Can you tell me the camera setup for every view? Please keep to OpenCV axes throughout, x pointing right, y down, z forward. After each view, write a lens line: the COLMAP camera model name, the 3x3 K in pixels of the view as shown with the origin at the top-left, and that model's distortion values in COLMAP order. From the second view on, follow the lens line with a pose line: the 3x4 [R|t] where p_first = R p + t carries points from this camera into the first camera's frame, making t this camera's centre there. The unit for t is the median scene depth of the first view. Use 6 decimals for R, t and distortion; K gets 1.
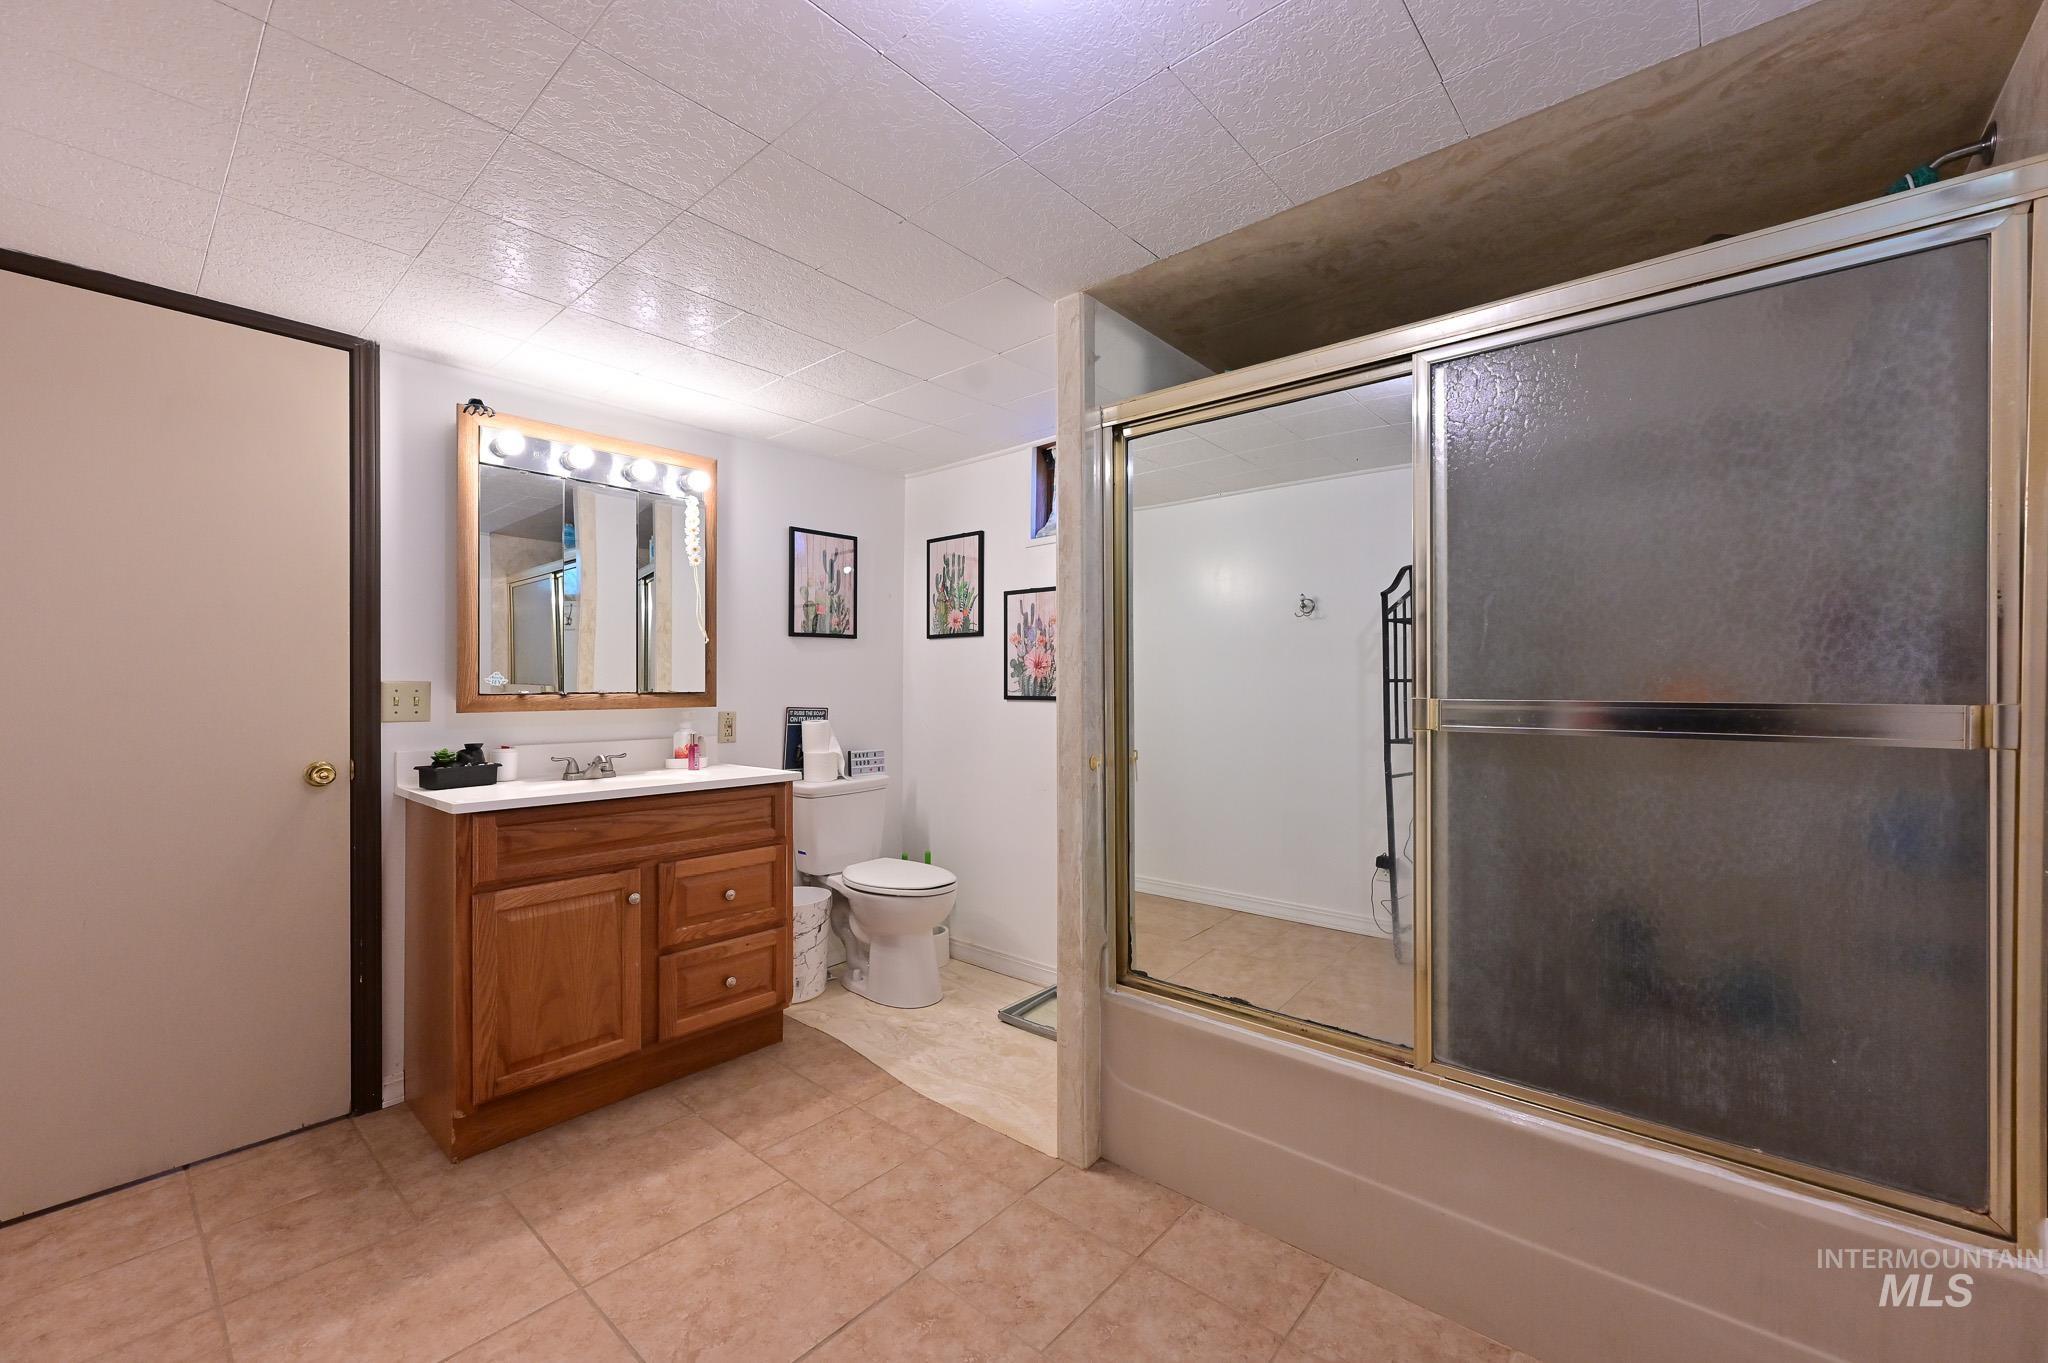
lens RADIAL K [[813.8, 0, 1023.3], [0, 813.8, 681.9], [0, 0, 1]] dist [-0.003811, 0.000226]
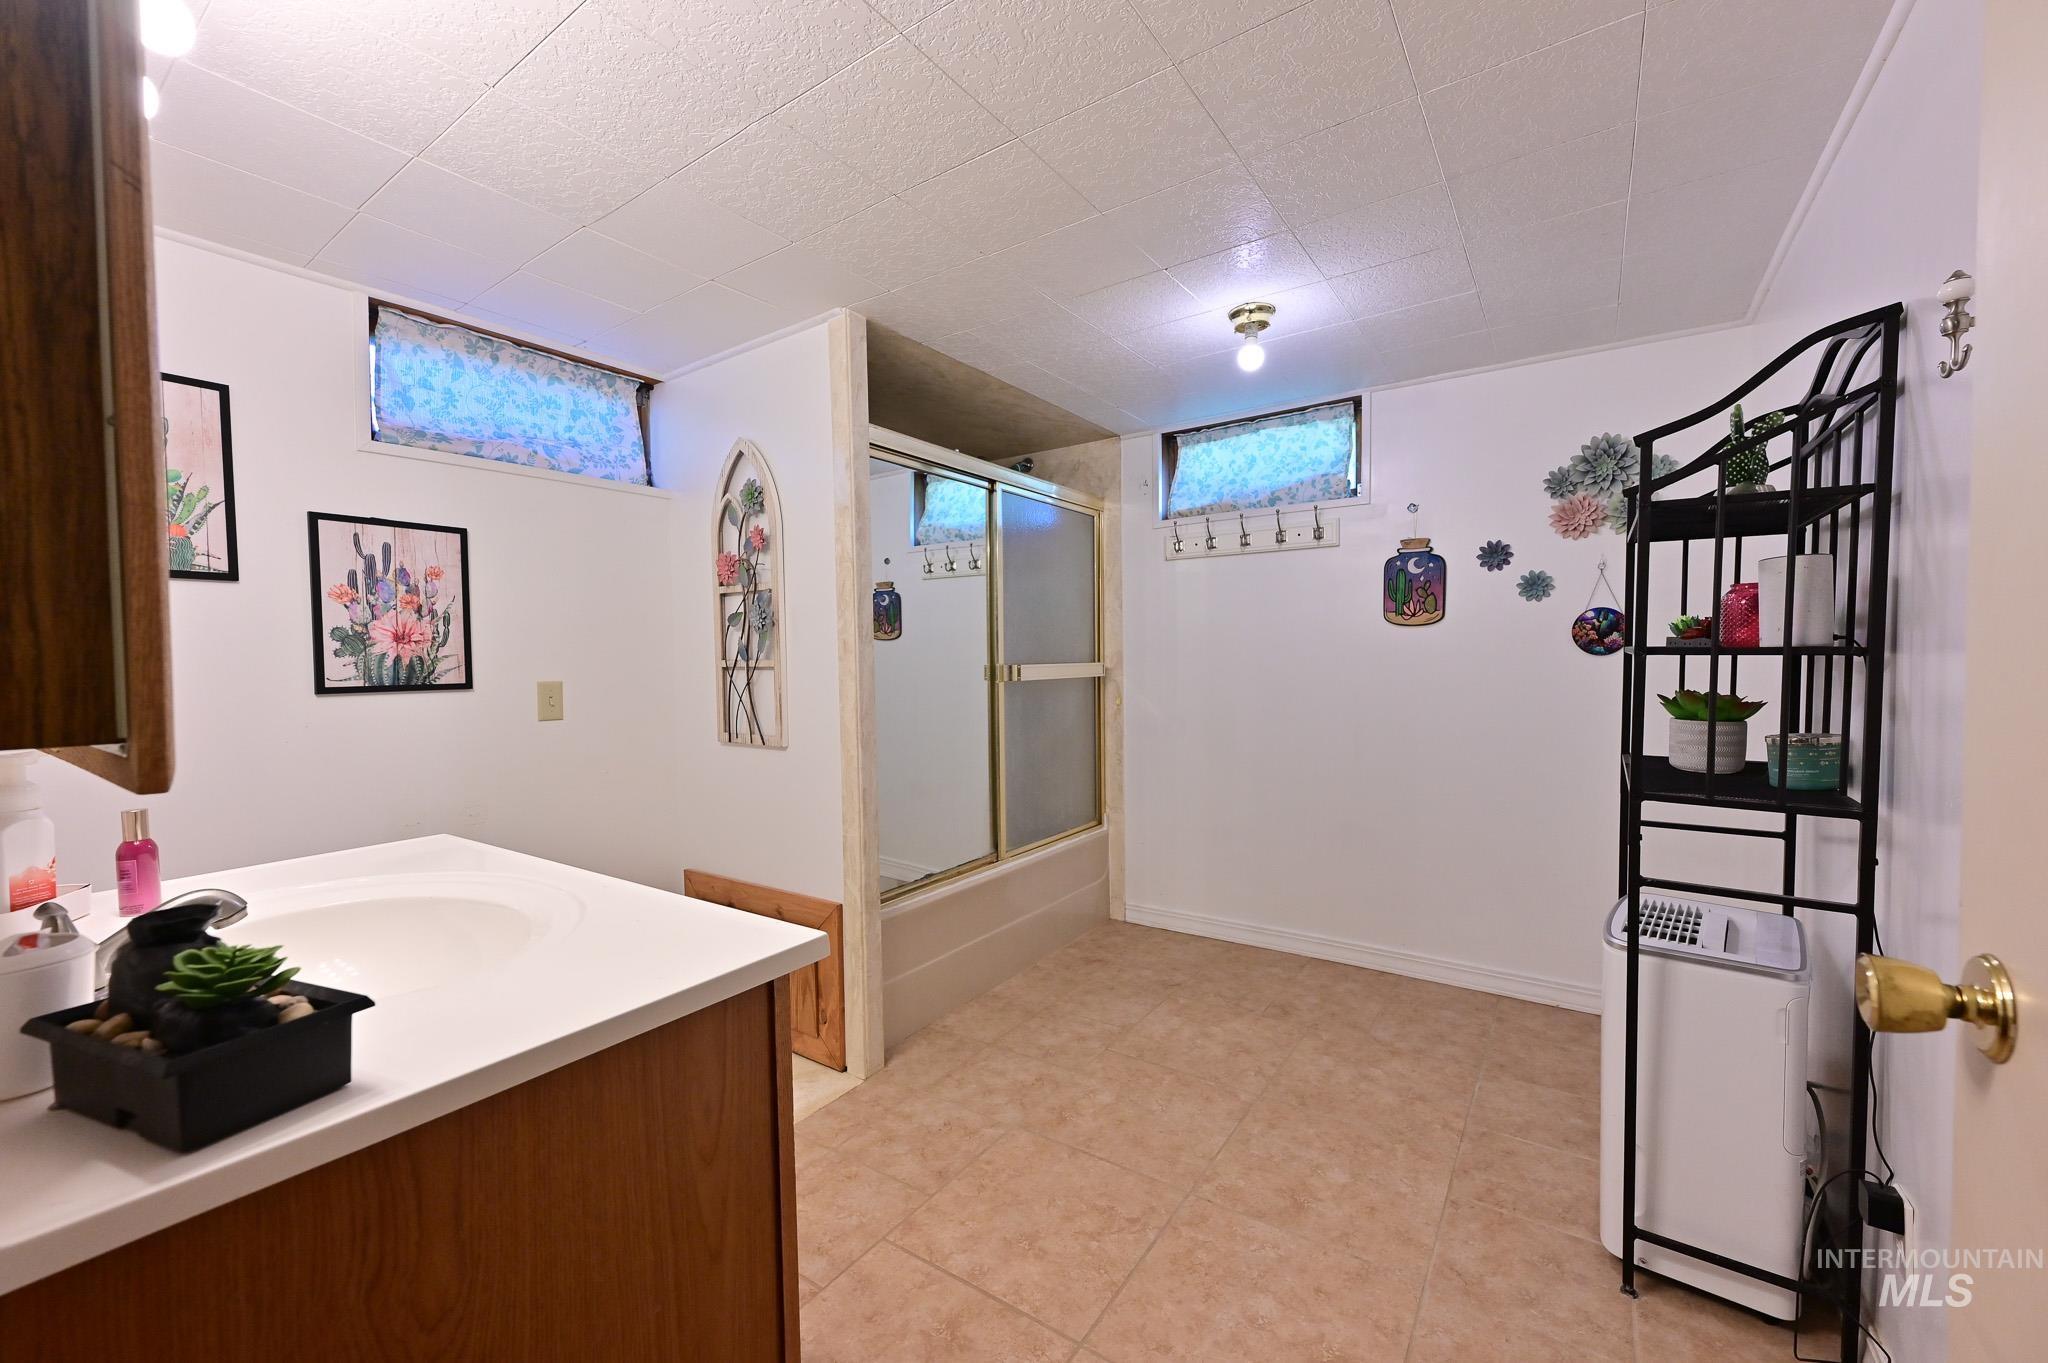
lens RADIAL K [[813.8, 0, 1021.2], [0, 813.8, 684.3], [0, 0, 1]] dist [-0.003811, 0.000226]
pose [[-0.110894, -0.029294, 0.993400, -1.141441], [0.013208, 0.999434, 0.030946, 0.004905], [-0.993744, 0.016553, -0.110444, 0.944070]]
